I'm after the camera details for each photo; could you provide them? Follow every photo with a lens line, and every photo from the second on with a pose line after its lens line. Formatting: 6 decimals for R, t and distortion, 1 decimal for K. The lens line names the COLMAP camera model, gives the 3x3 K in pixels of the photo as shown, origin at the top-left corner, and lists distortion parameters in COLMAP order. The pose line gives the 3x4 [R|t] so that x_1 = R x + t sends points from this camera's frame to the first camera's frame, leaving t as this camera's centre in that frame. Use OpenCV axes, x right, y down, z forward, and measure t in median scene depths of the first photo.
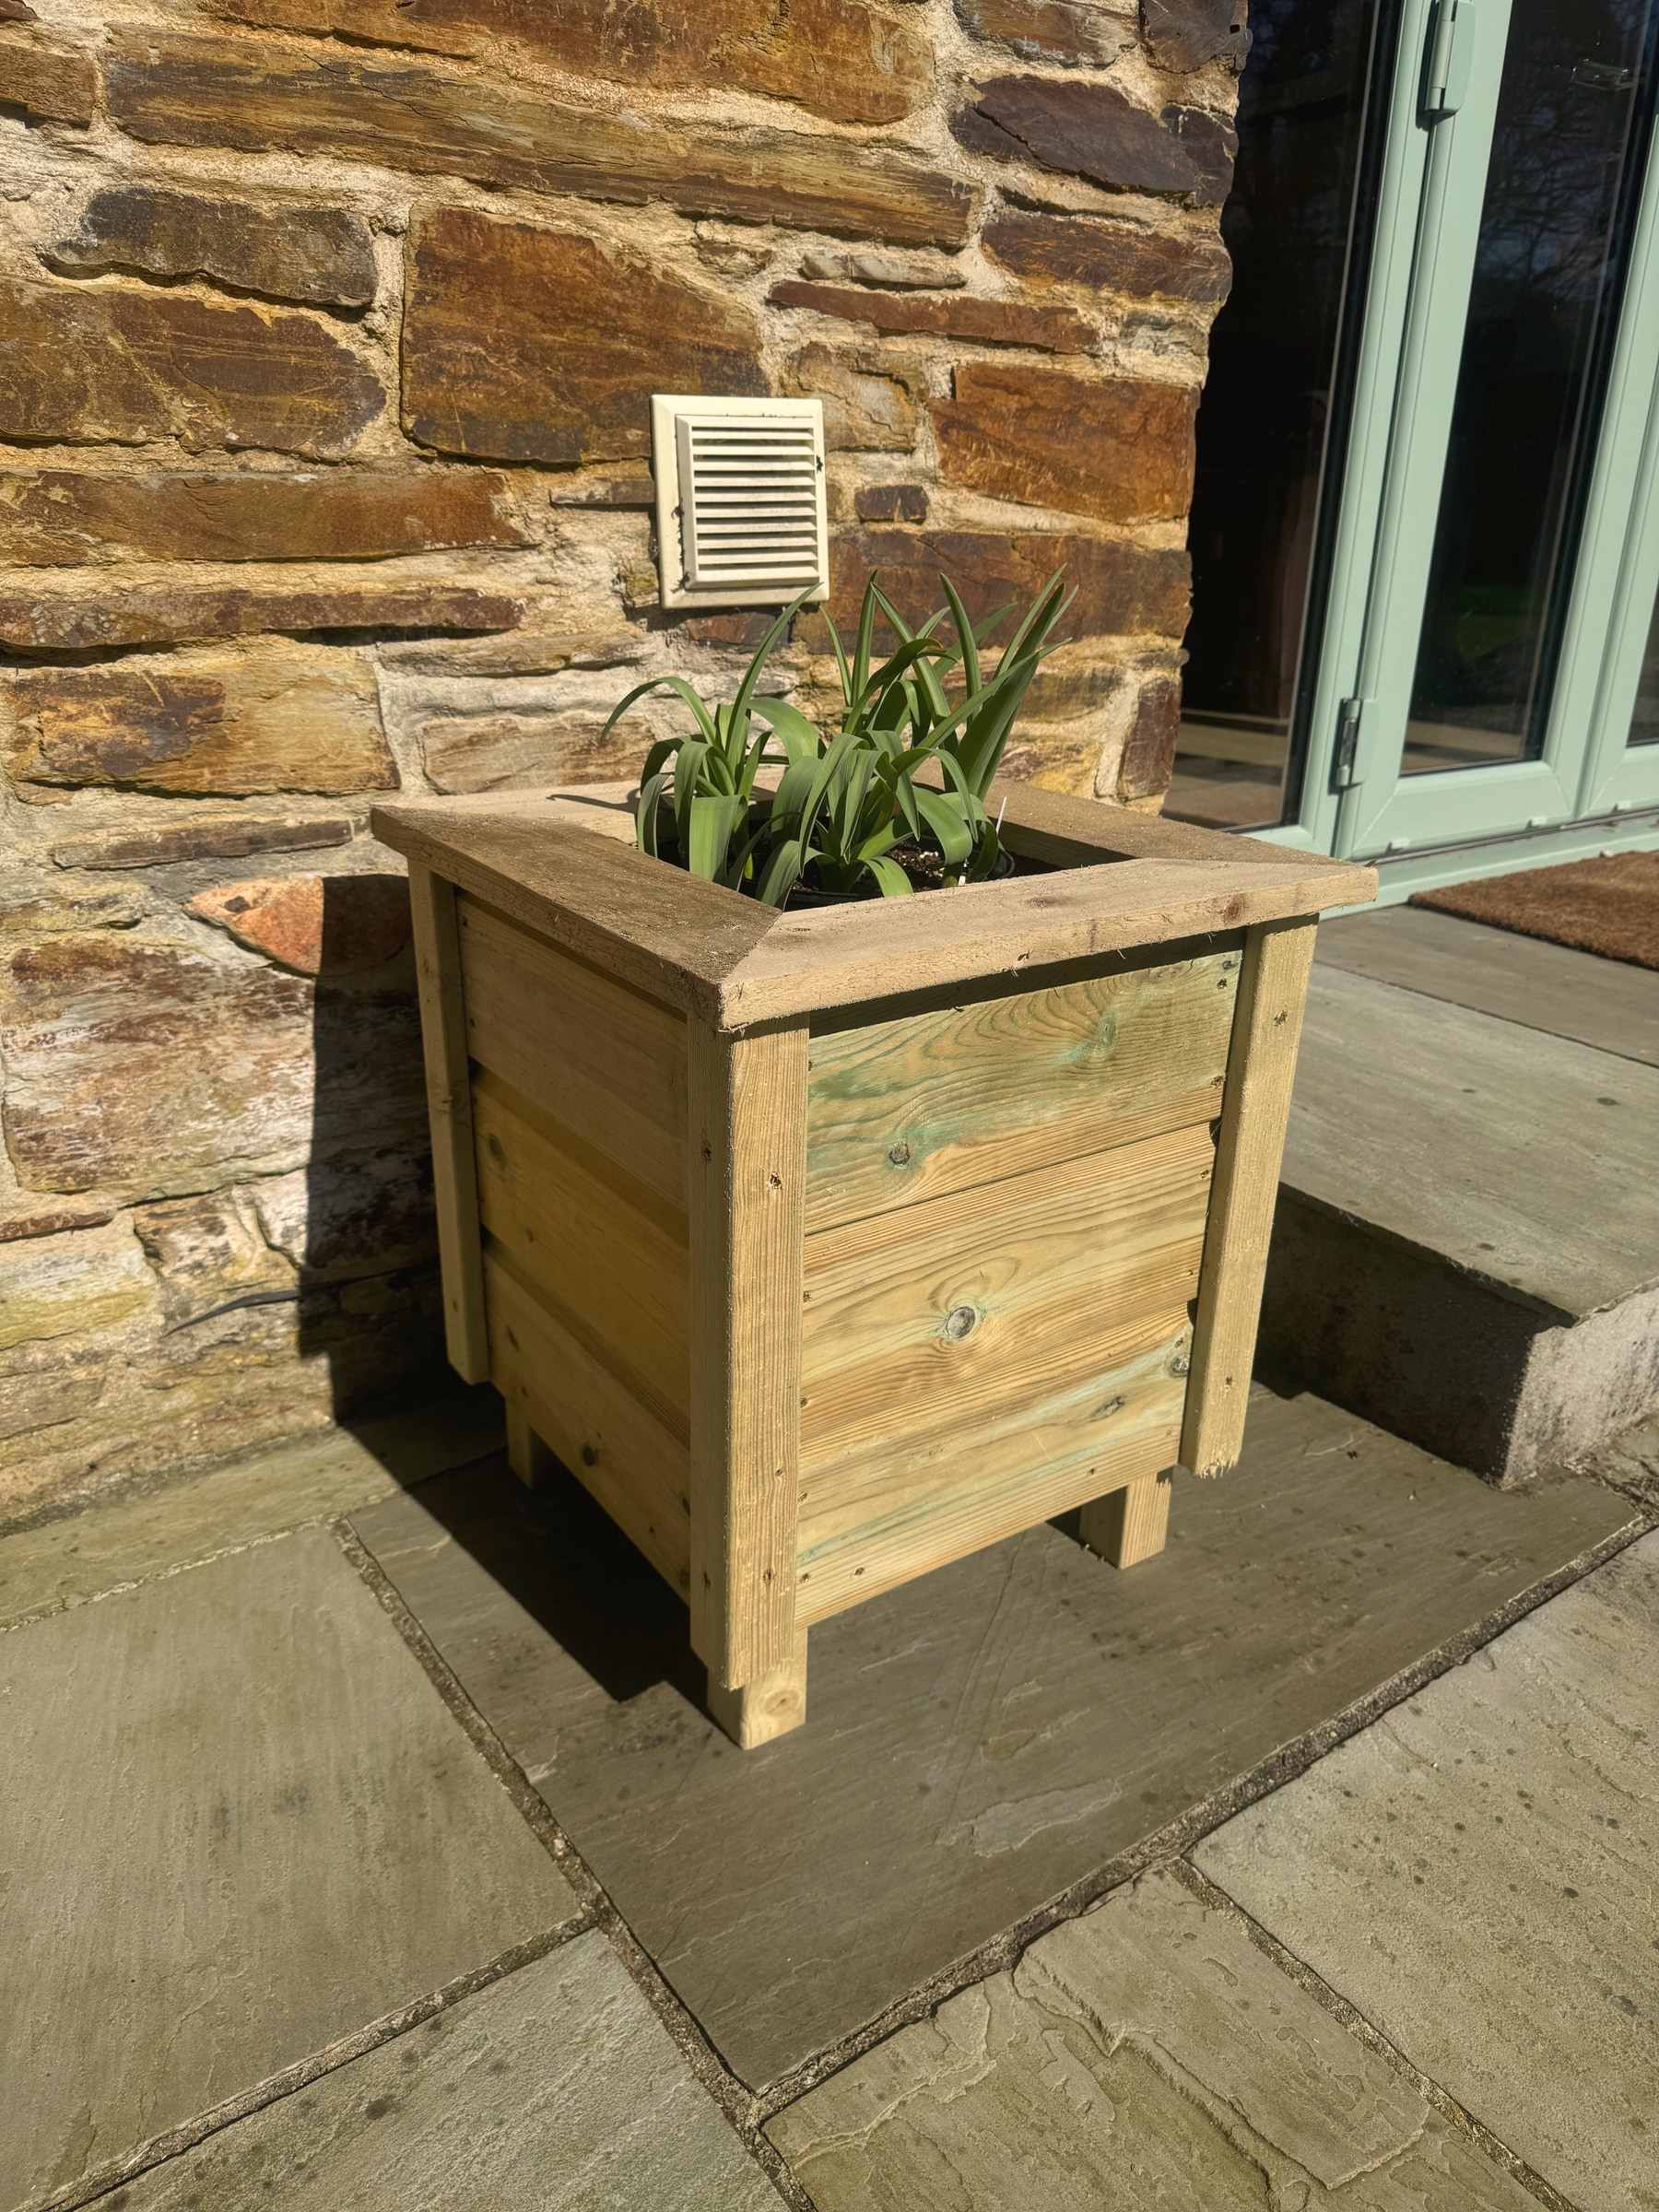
lens RADIAL K [[1614.6, 0, 861.4], [0, 1614.6, 1081.7], [0, 0, 1]] dist [0.014389, -0.011833]
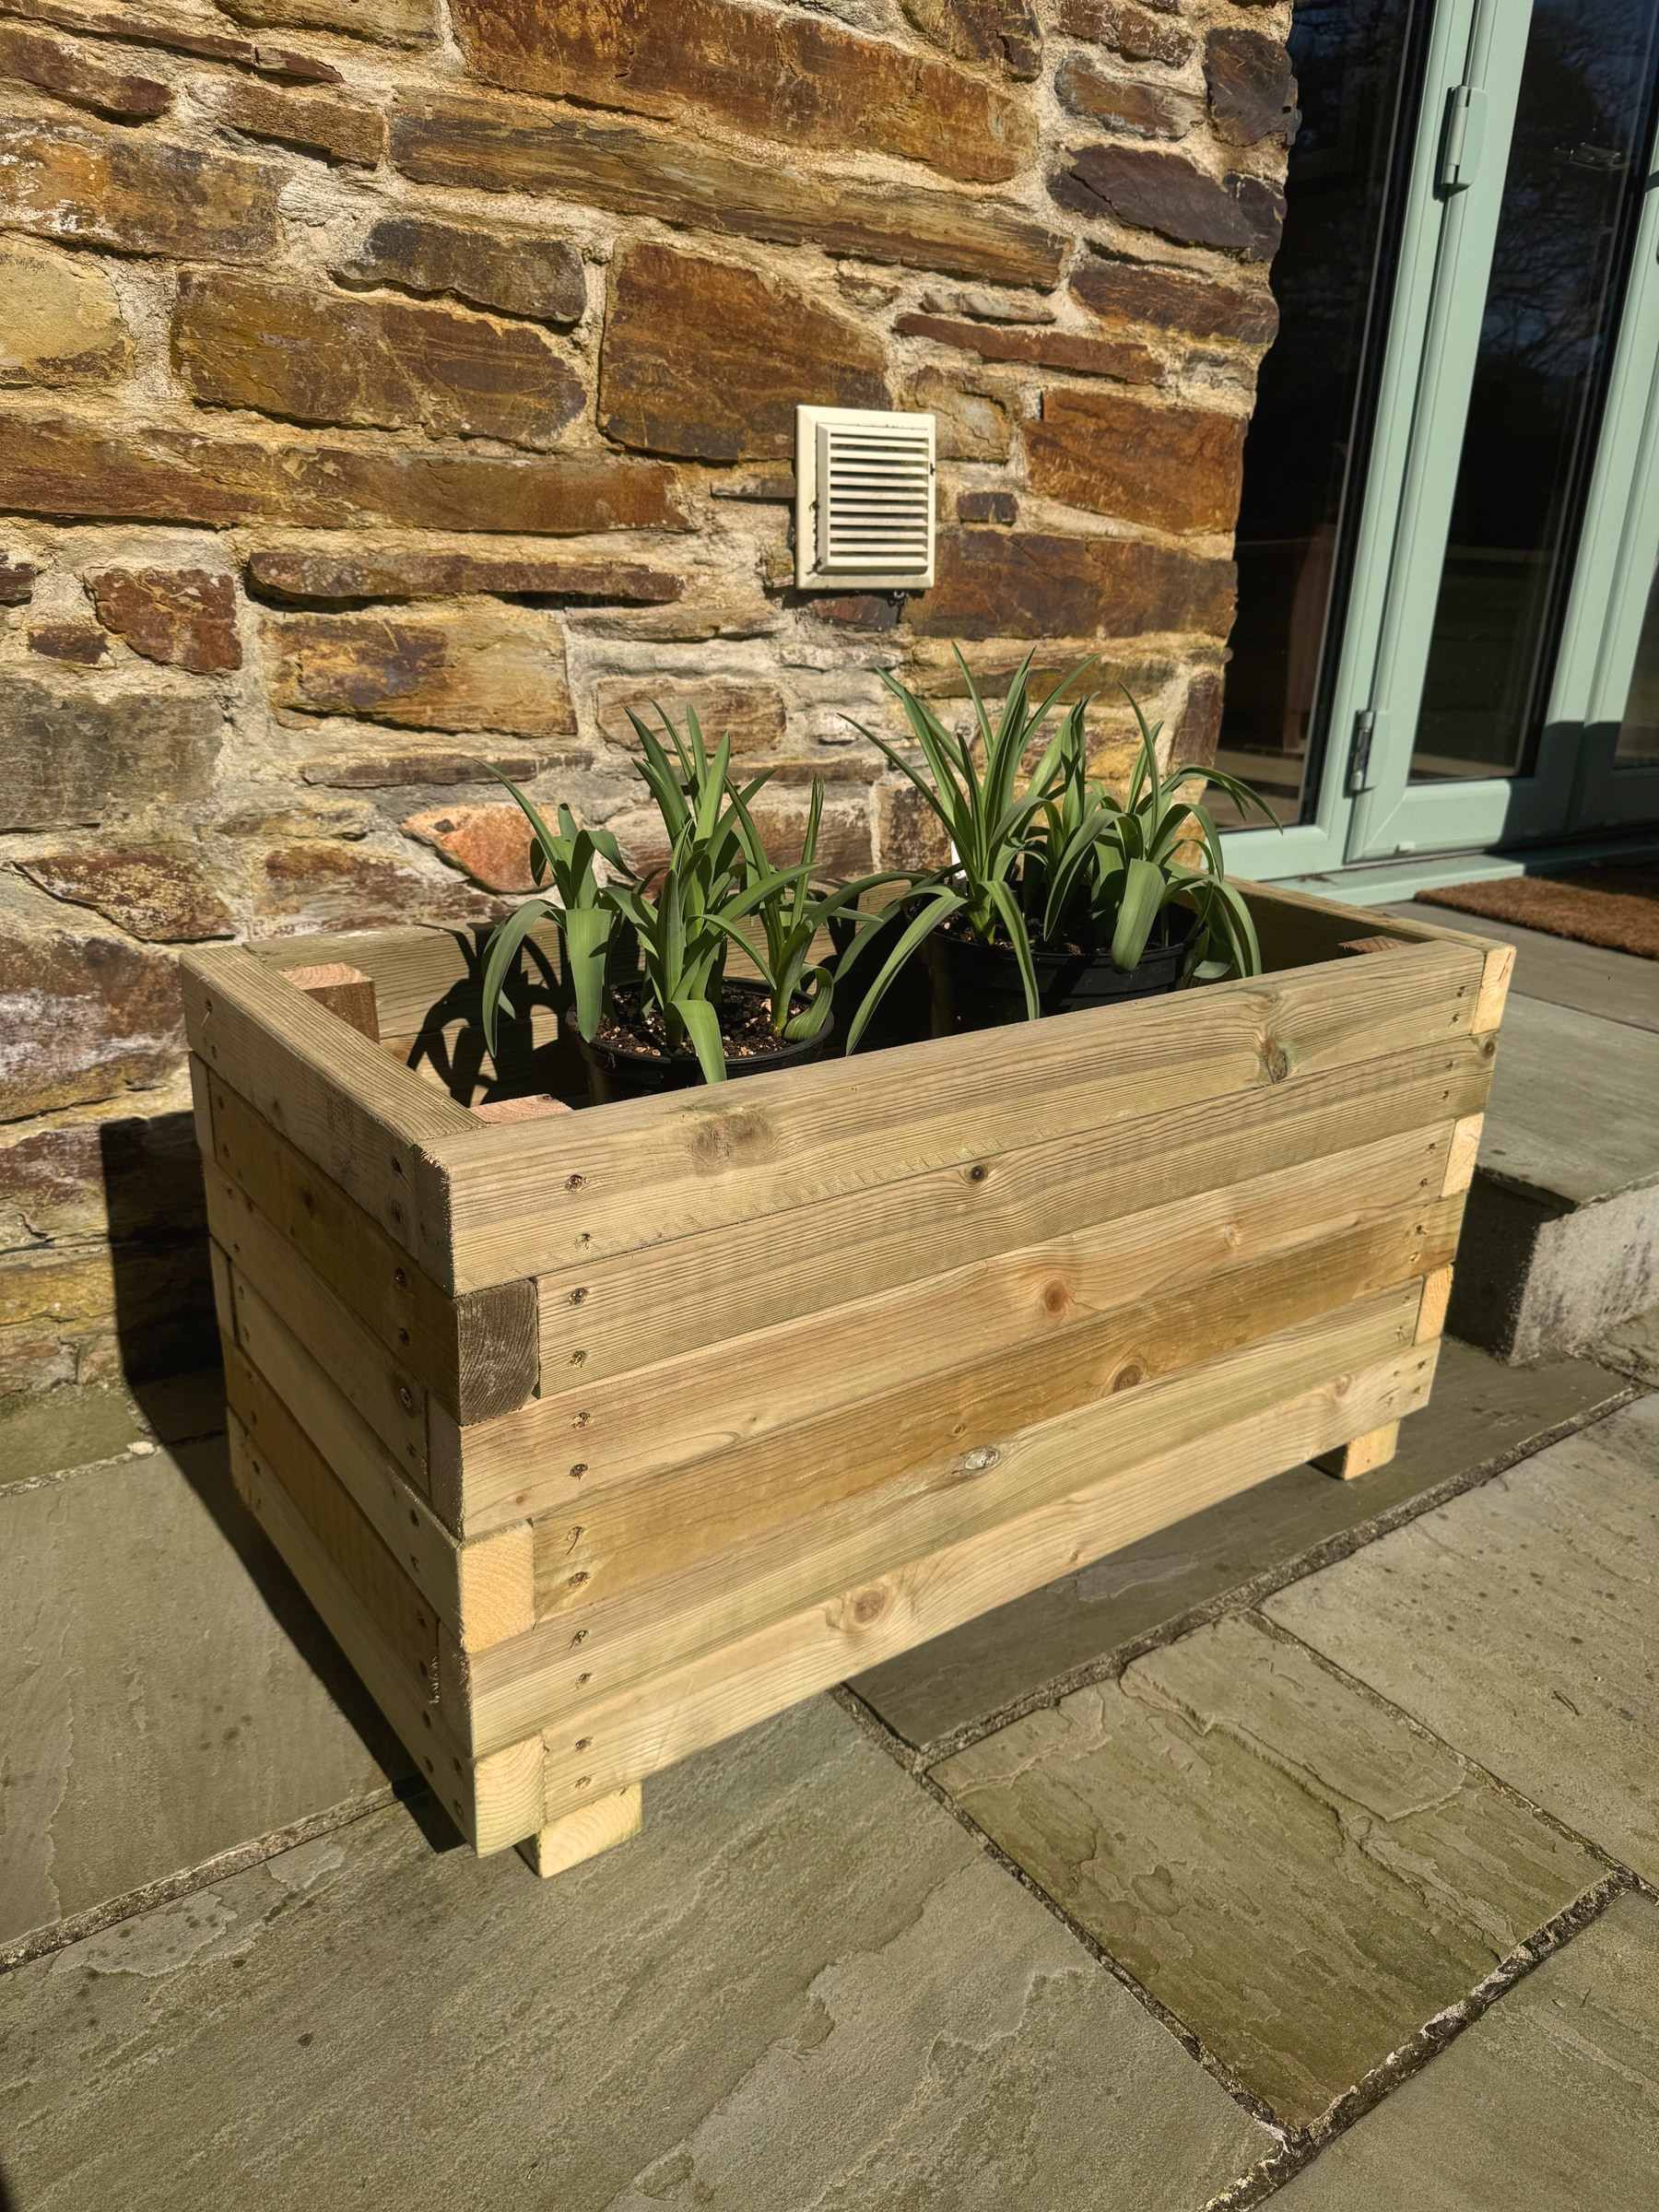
lens RADIAL K [[1646.2, 0, 829.5], [0, 1646.2, 1106.0], [0, 0, 1]] dist [0.027444, -0.032071]
pose [[0.999785, 0.019875, 0.005940, -0.105490], [-0.019695, 0.999385, -0.029026, 0.120753], [-0.006514, 0.028903, 0.999561, -0.188400]]
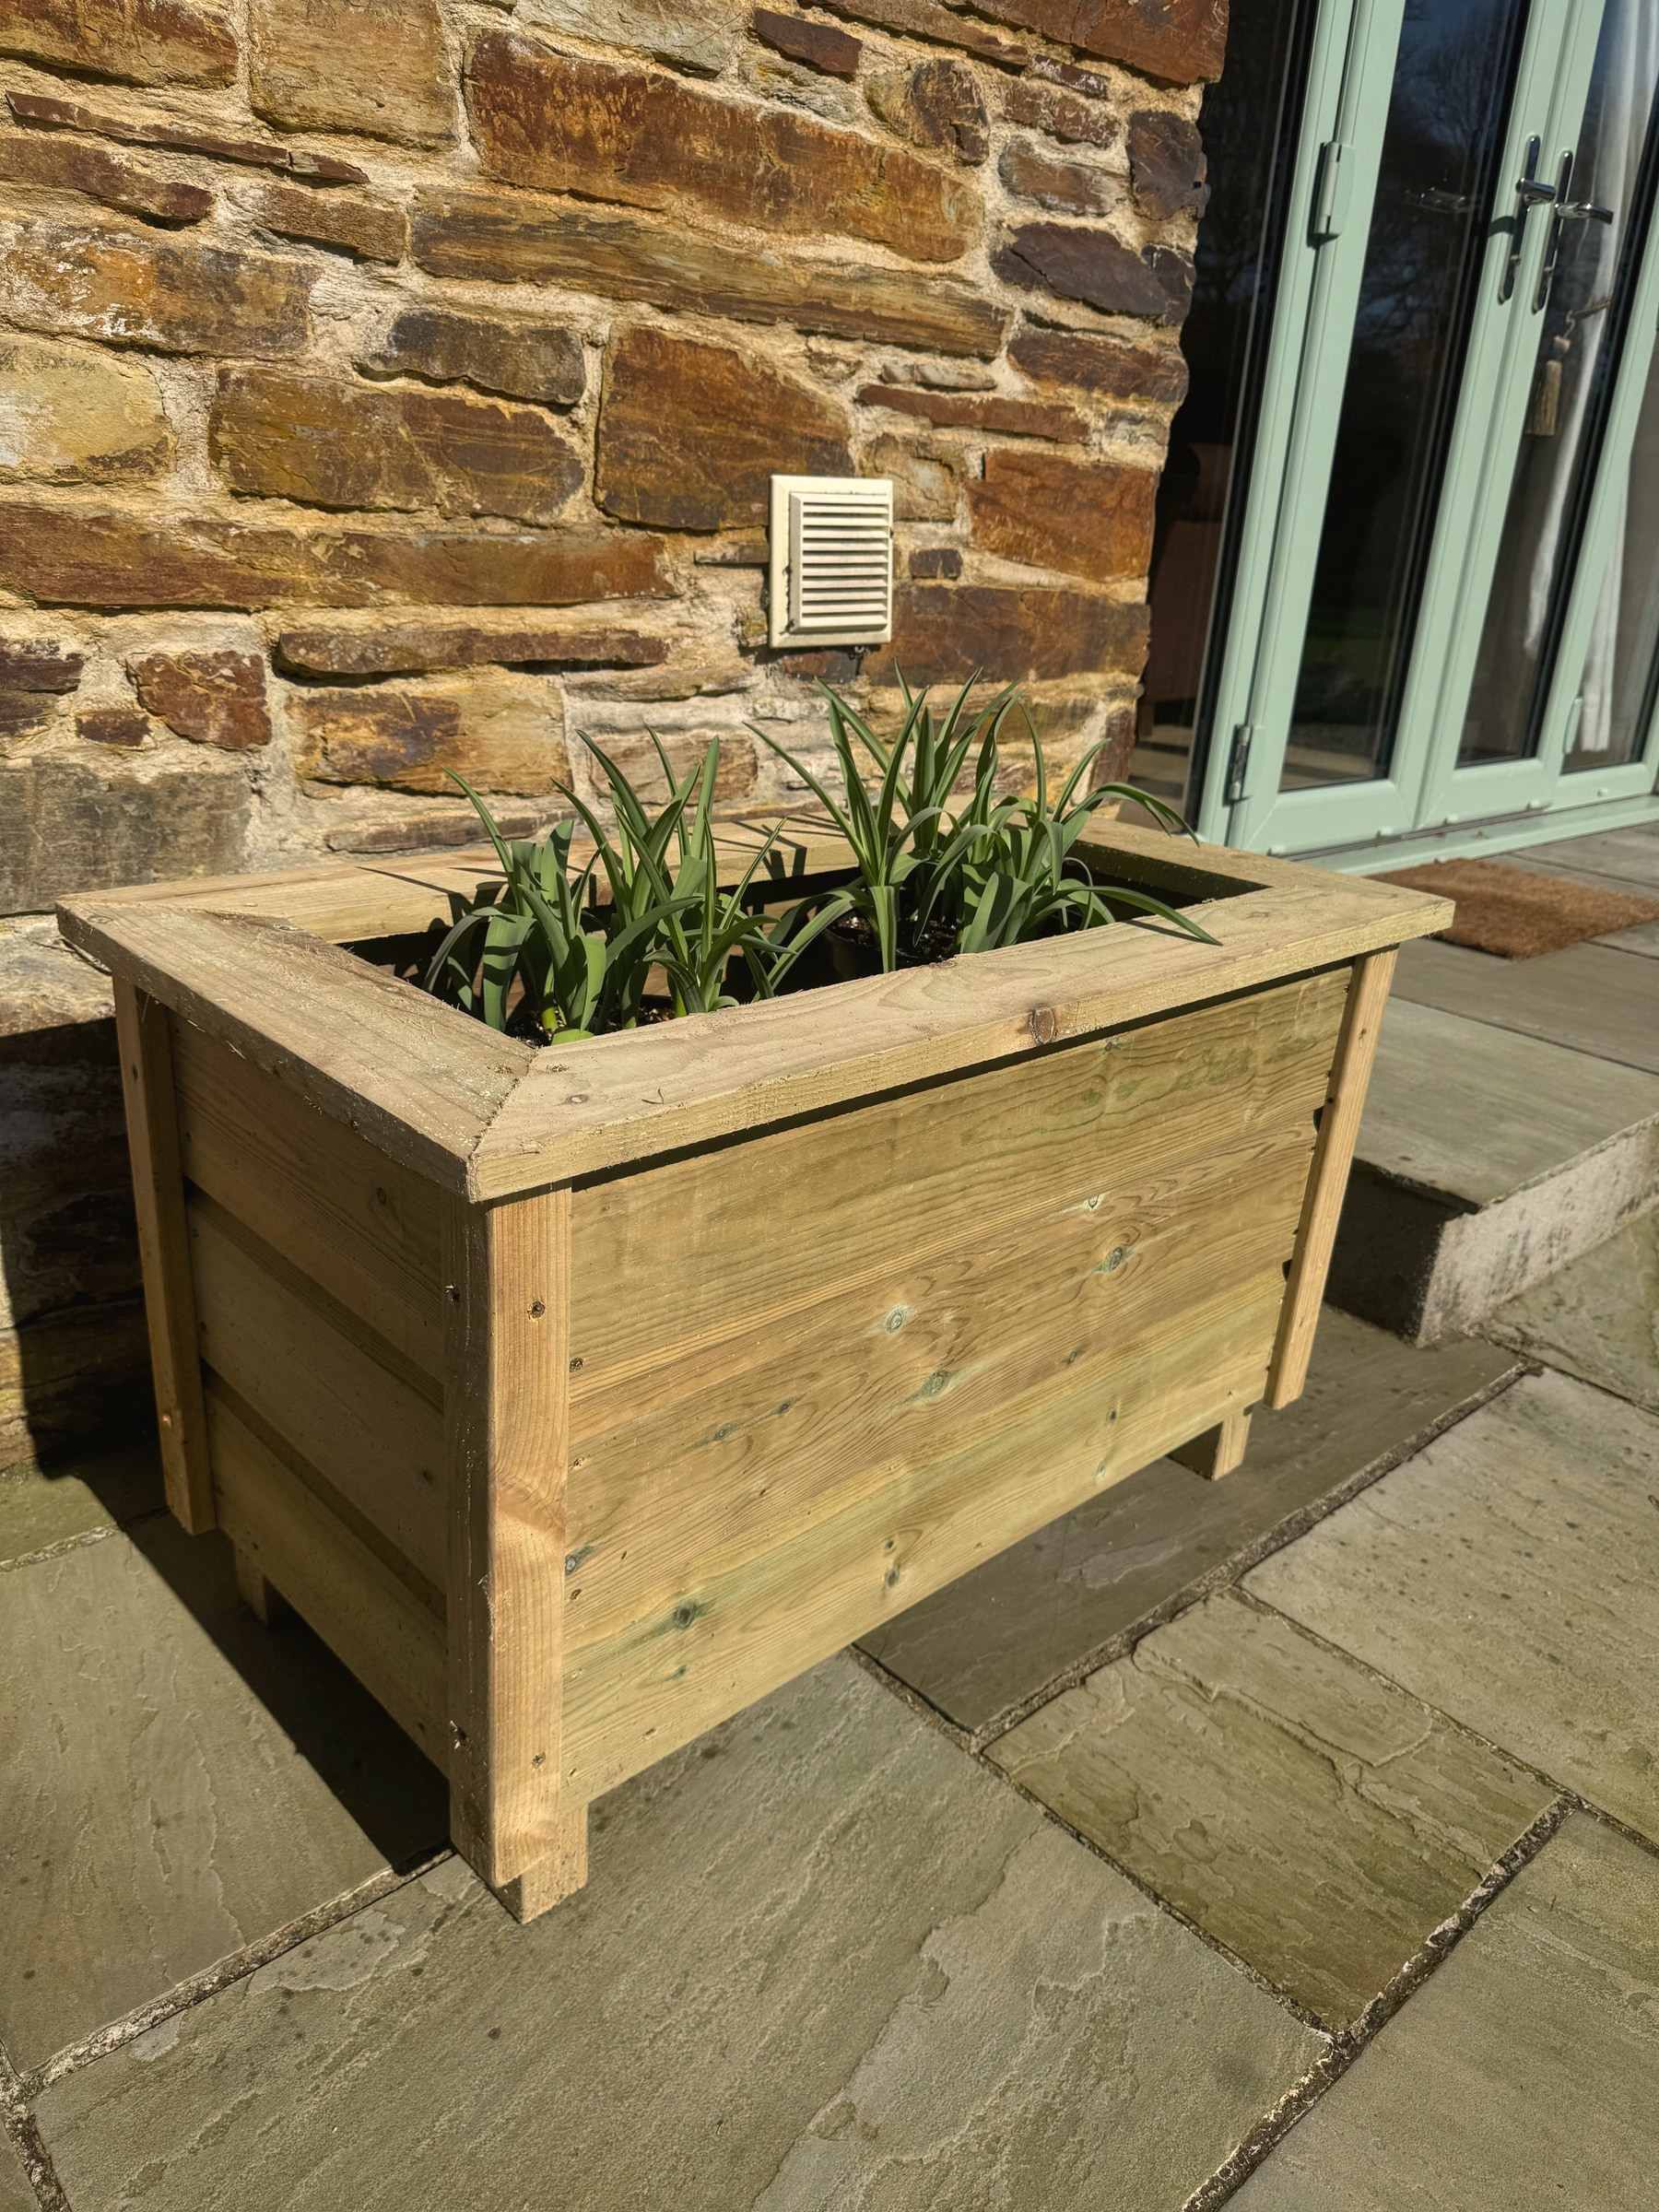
lens RADIAL K [[1665.8, 0, 822.4], [0, 1665.8, 1103.6], [0, 0, 1]] dist [0.057217, -0.080613]
pose [[0.992356, -0.006160, 0.123257, -0.258184], [0.005581, 0.999972, 0.005043, 0.052302], [-0.123284, -0.004316, 0.992362, -0.289741]]
